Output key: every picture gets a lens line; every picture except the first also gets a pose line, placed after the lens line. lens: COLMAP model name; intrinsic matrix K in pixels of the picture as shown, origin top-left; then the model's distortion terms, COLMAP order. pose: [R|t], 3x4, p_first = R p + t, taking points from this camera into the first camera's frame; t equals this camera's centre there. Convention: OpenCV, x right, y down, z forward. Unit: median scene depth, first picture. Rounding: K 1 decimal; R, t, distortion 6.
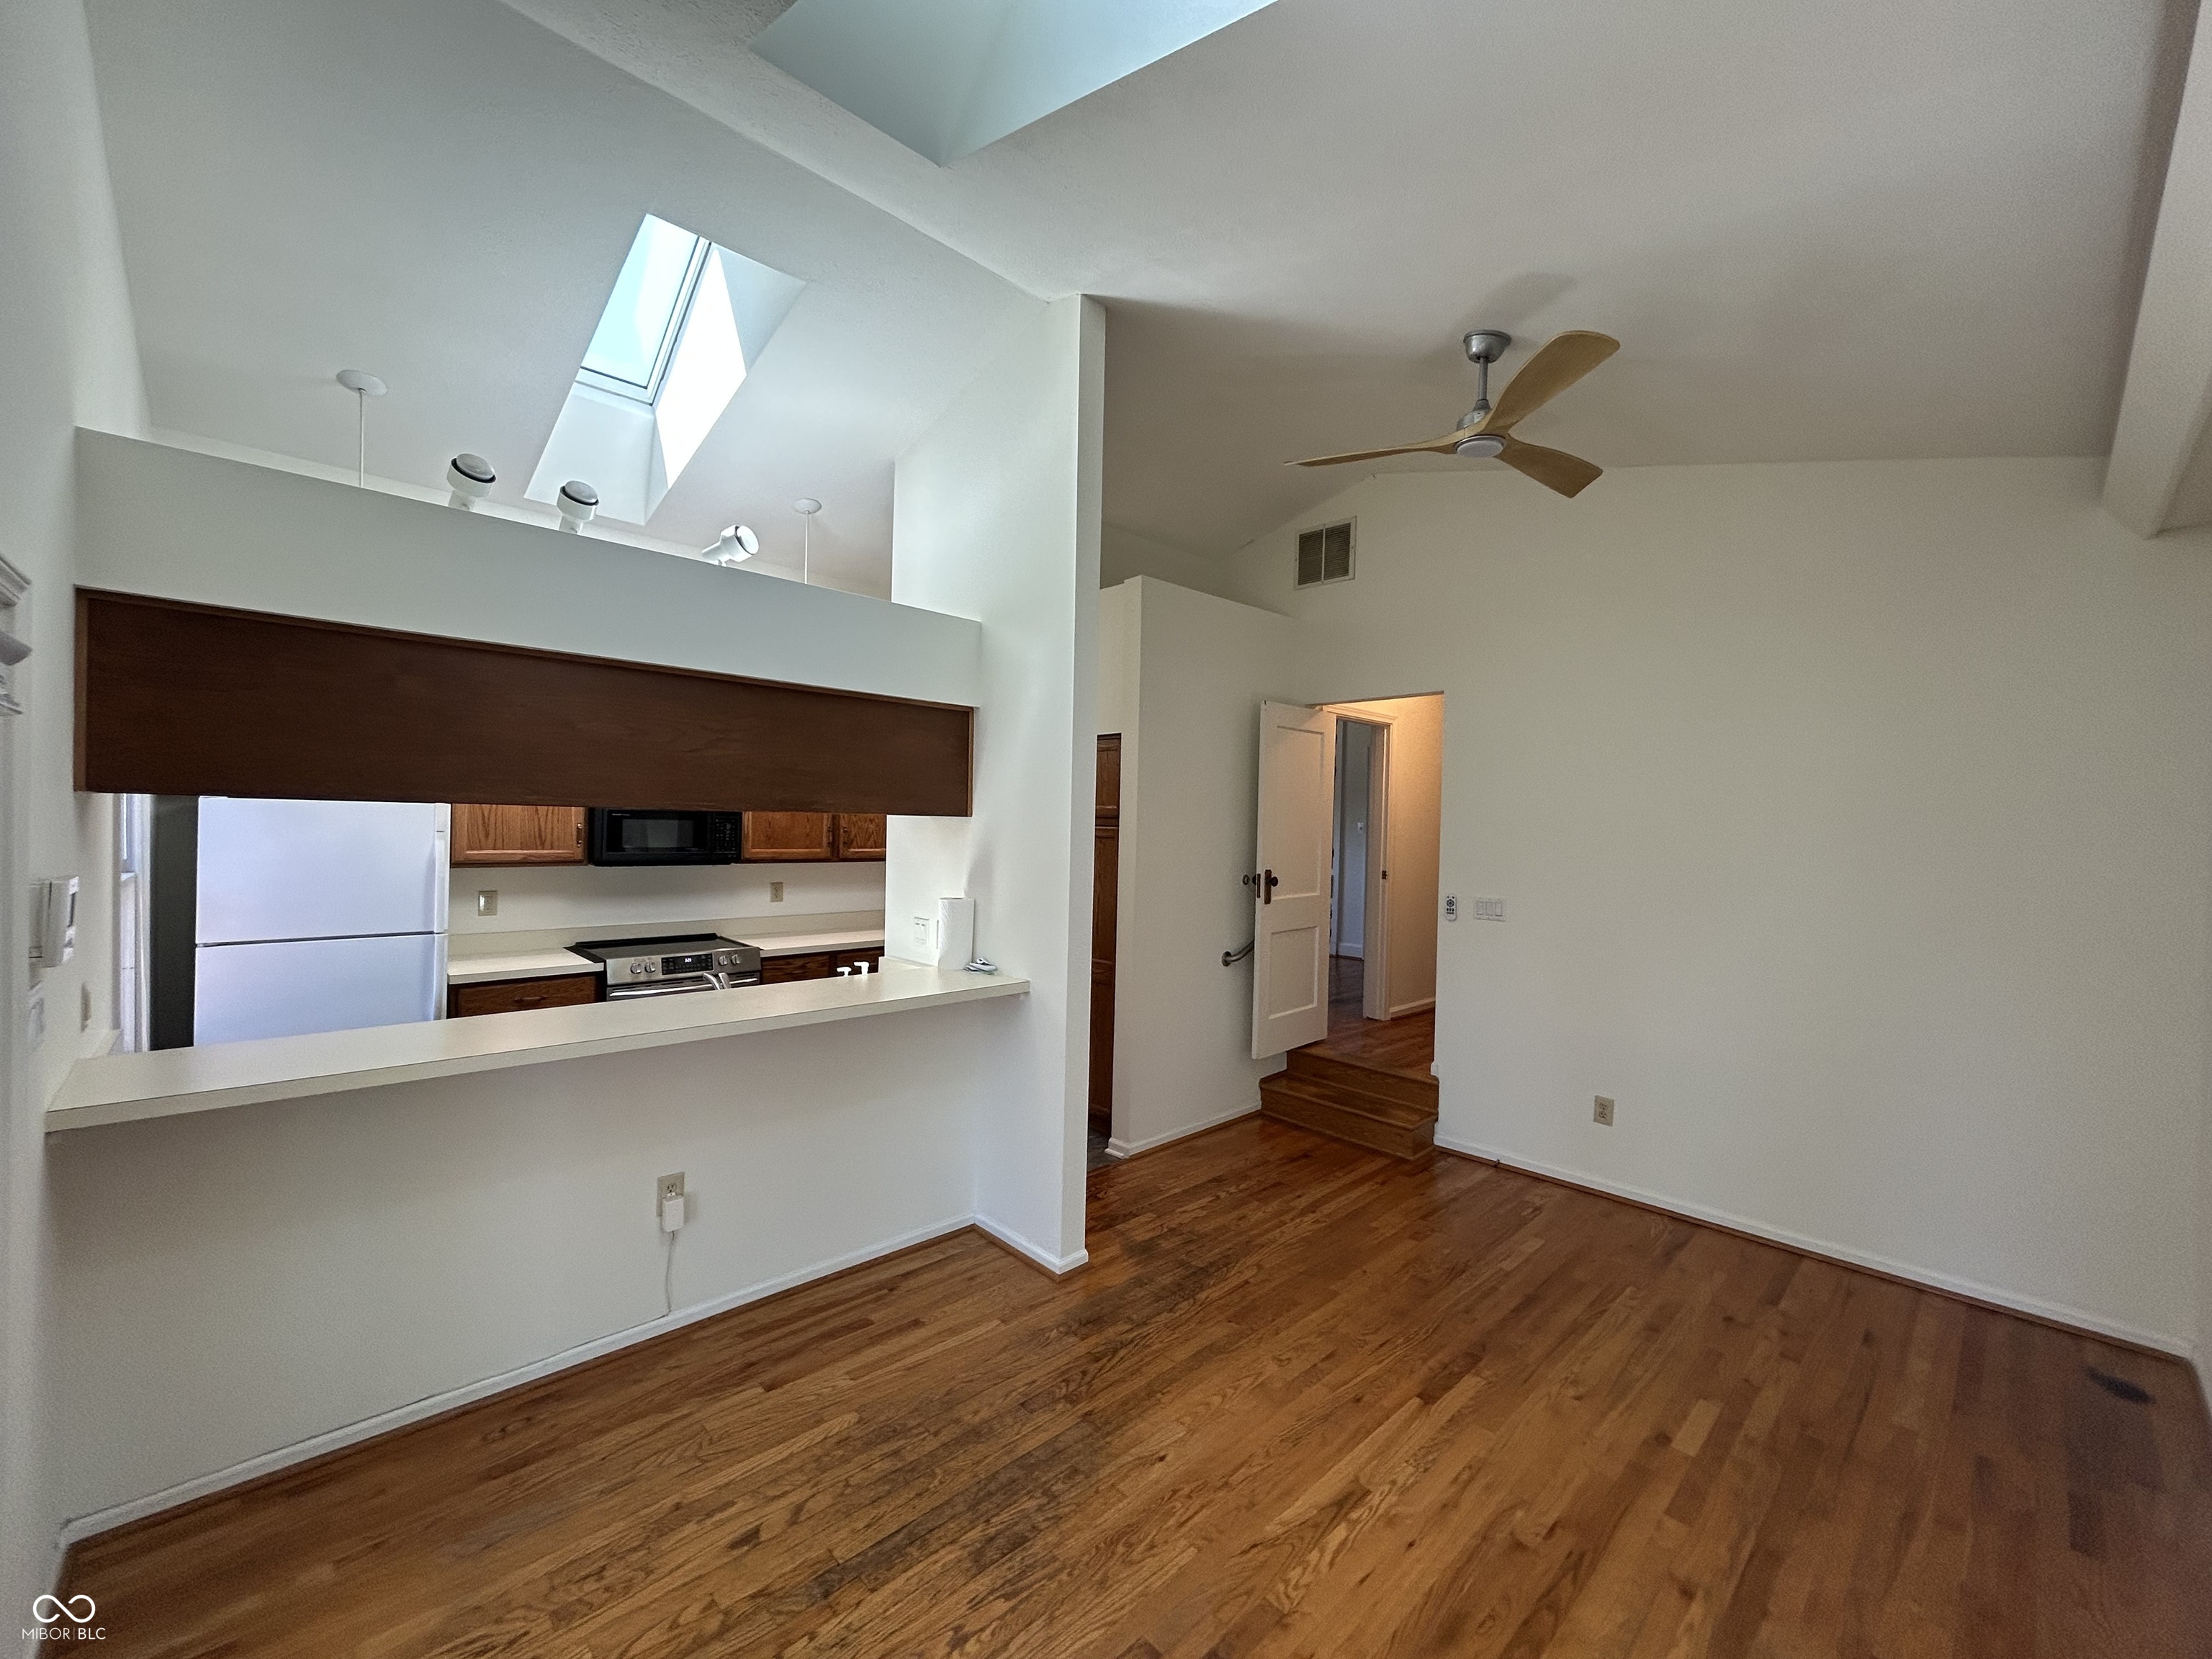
lens RADIAL K [[885.6, 0, 1112.7], [0, 885.6, 823.2], [0, 0, 1]] dist [-0.001598, -0.000434]
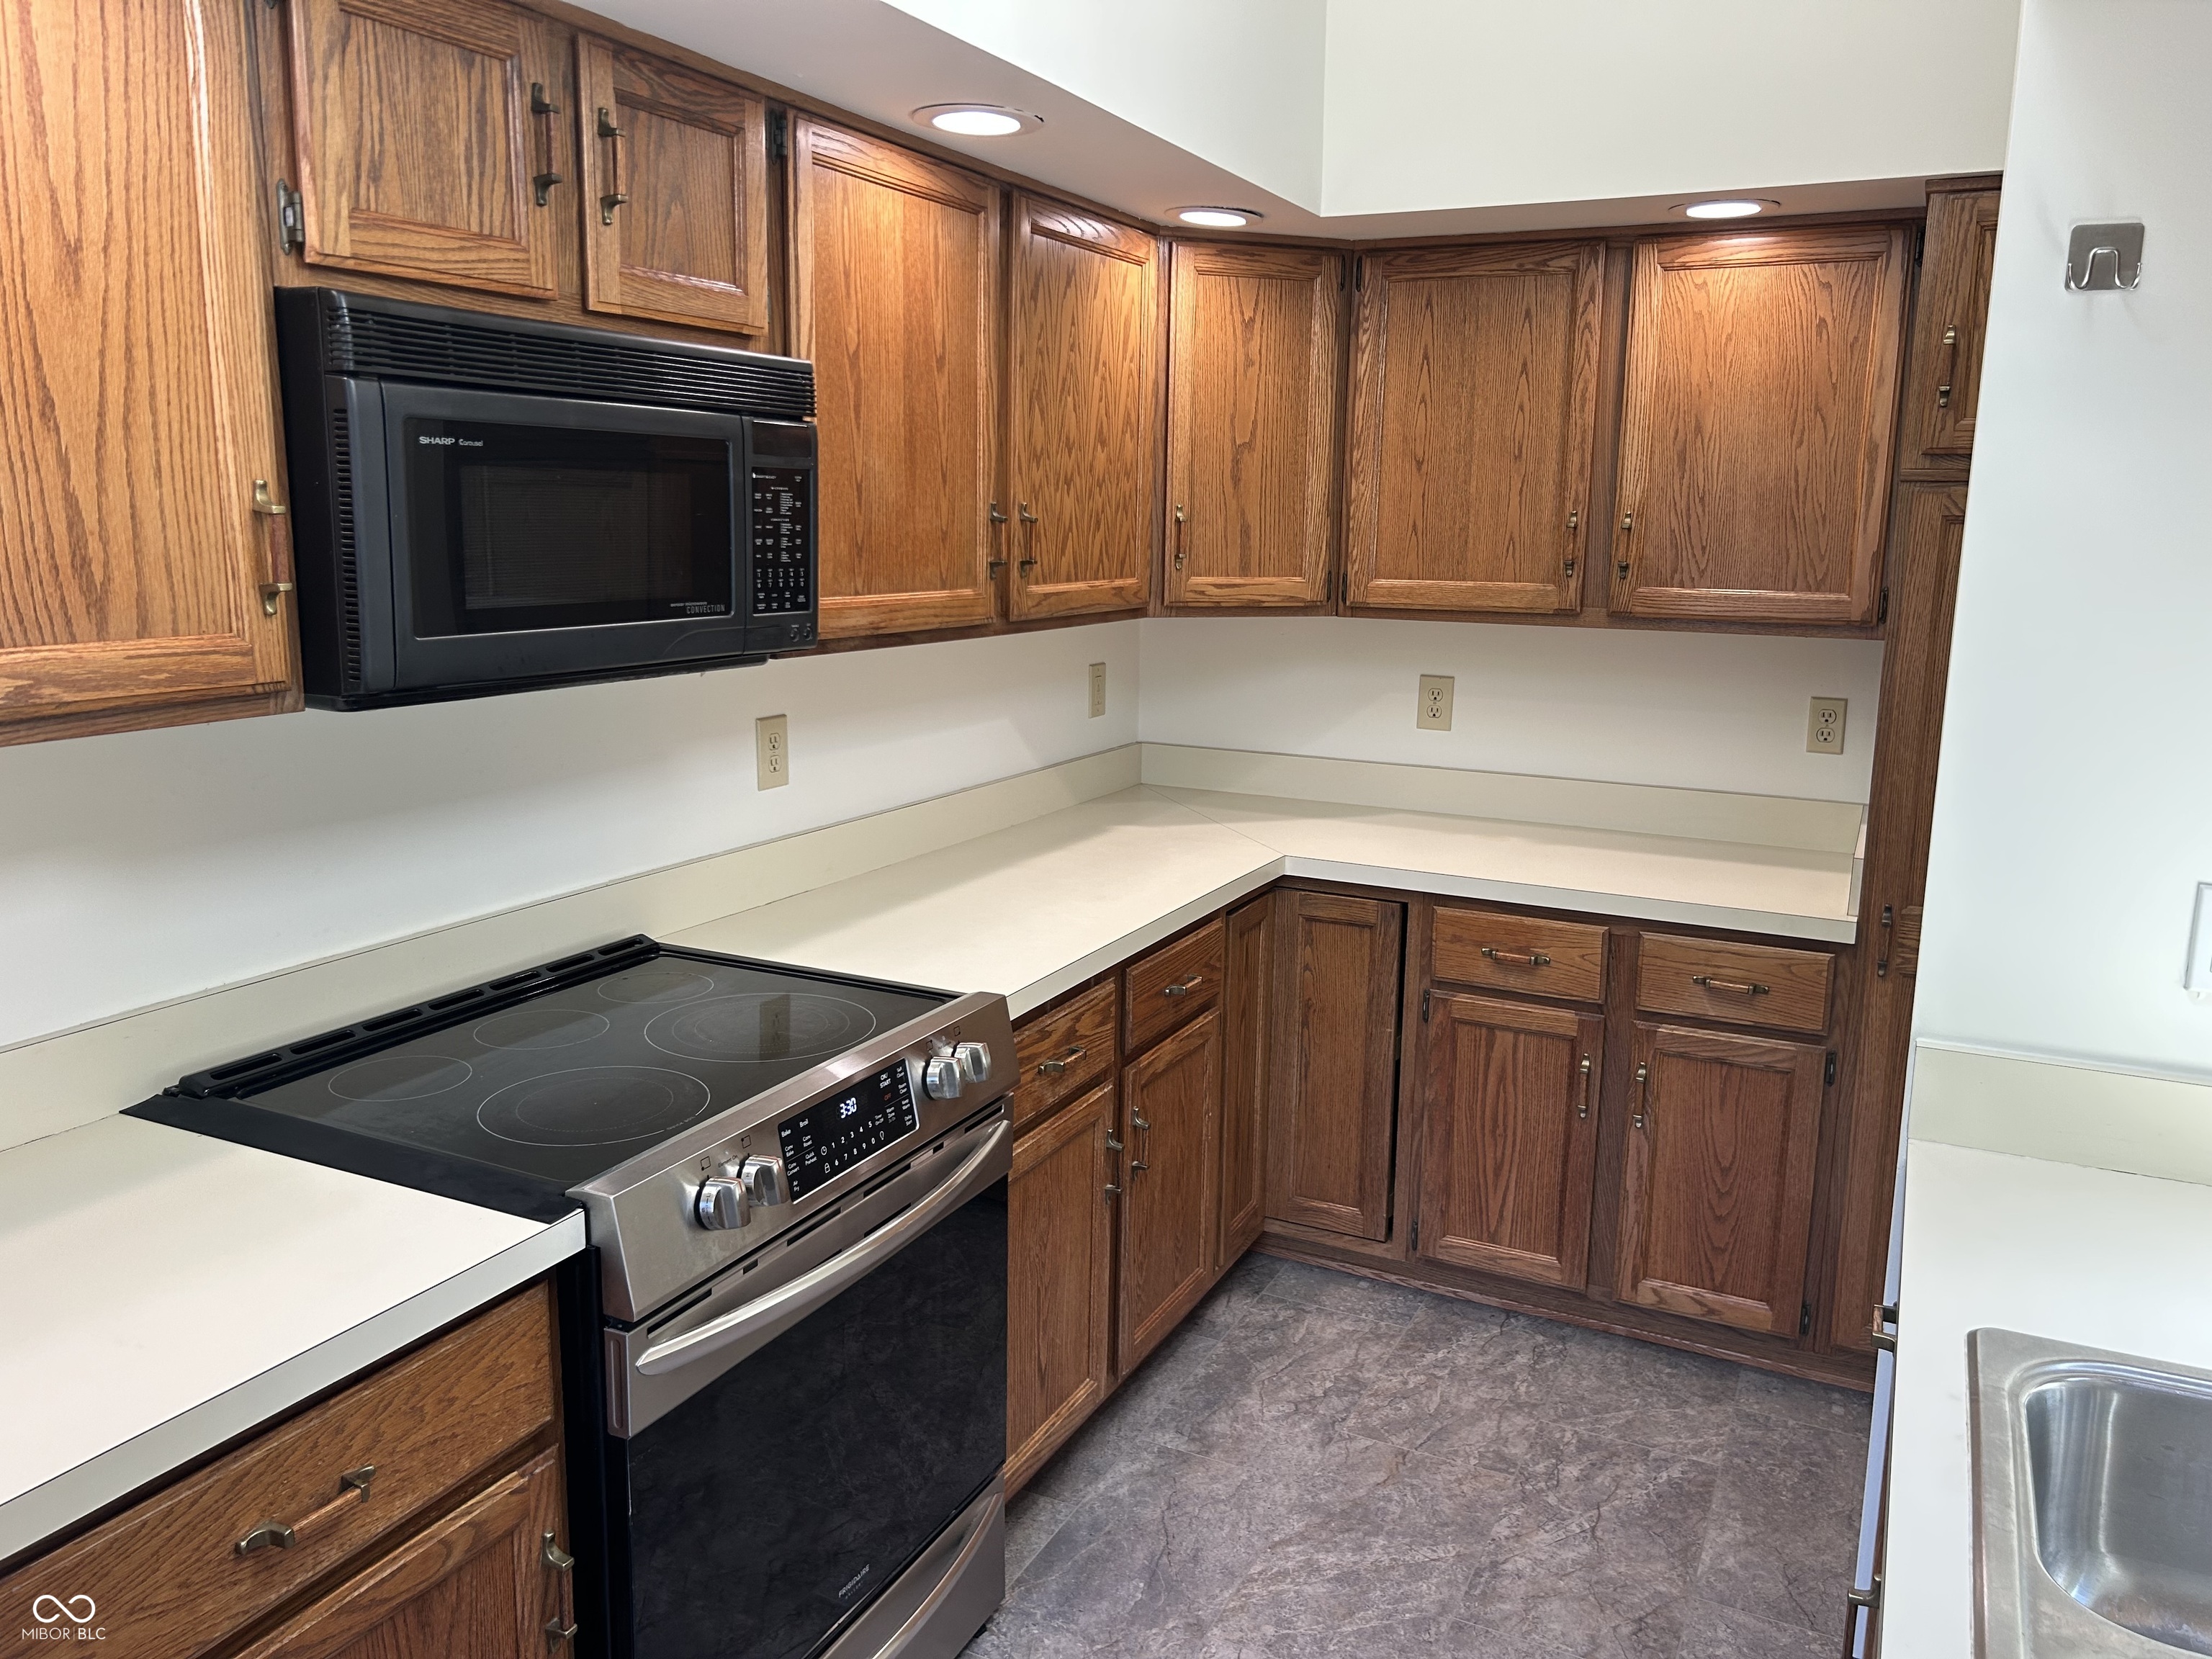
lens RADIAL K [[1660.1, 0, 1120.9], [0, 1660.1, 821.6], [0, 0, 1]] dist [0.063407, -0.079090]
pose [[0.939142, -0.072735, 0.335740, -0.525096], [0.008257, 0.981825, 0.189606, 0.002922], [-0.343429, -0.175295, 0.922674, 0.566485]]
